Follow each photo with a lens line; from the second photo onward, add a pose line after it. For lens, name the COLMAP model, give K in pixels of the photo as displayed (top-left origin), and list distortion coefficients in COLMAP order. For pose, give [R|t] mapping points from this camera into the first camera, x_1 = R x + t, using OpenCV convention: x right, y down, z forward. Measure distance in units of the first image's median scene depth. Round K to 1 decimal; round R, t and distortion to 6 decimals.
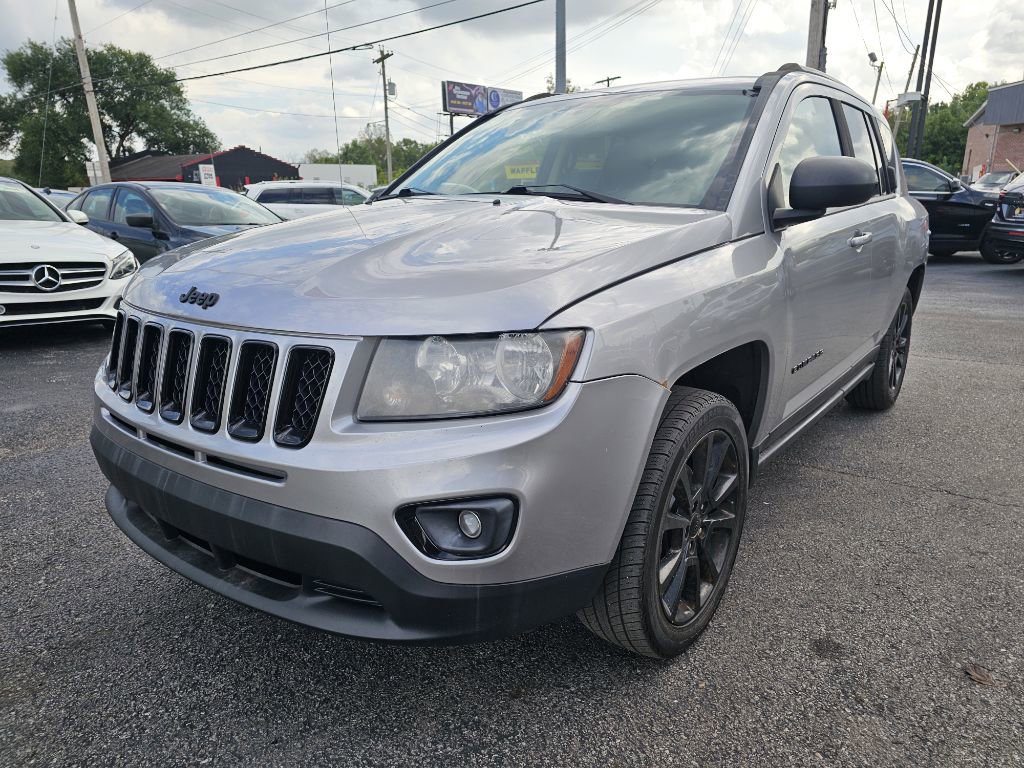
lens RADIAL K [[697.2, 0, 516.9], [0, 697.2, 392.4], [0, 0, 1]] dist [0.060530, -0.042991]
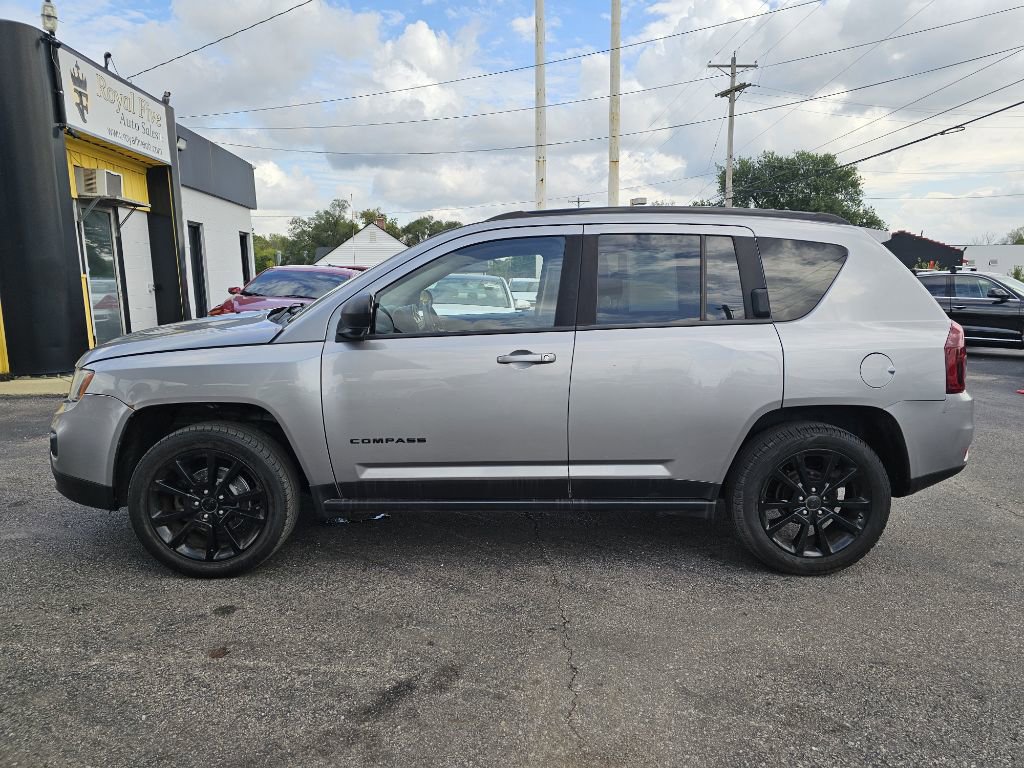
lens RADIAL K [[706.4, 0, 528.8], [0, 706.4, 384.9], [0, 0, 1]] dist [0.066952, -0.051278]
pose [[0.615117, 0.124862, -0.778486, 0.397462], [-0.218749, 0.975644, -0.016359, -0.045325], [0.757483, 0.180356, 0.627448, 0.087238]]
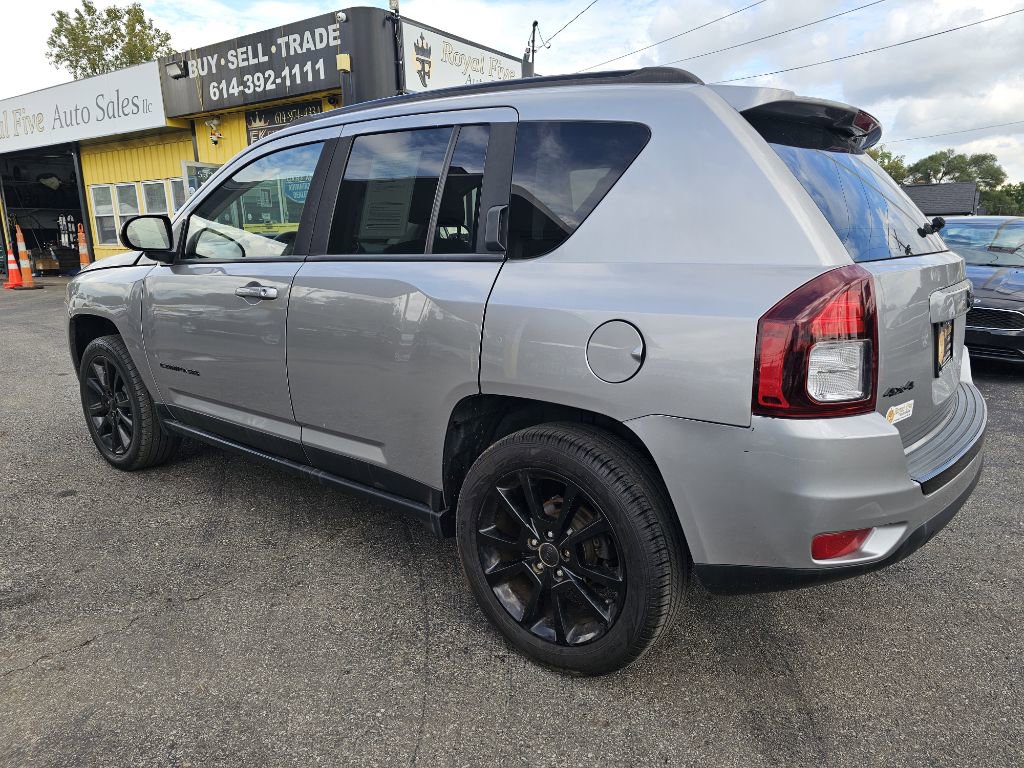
lens RADIAL K [[697.2, 0, 516.9], [0, 697.2, 392.4], [0, 0, 1]] dist [0.060530, -0.042991]
pose [[-0.038169, 0.232817, -0.971771, 0.414040], [-0.269072, 0.934167, 0.234377, -0.118090], [0.962363, 0.270423, 0.026989, 0.391390]]
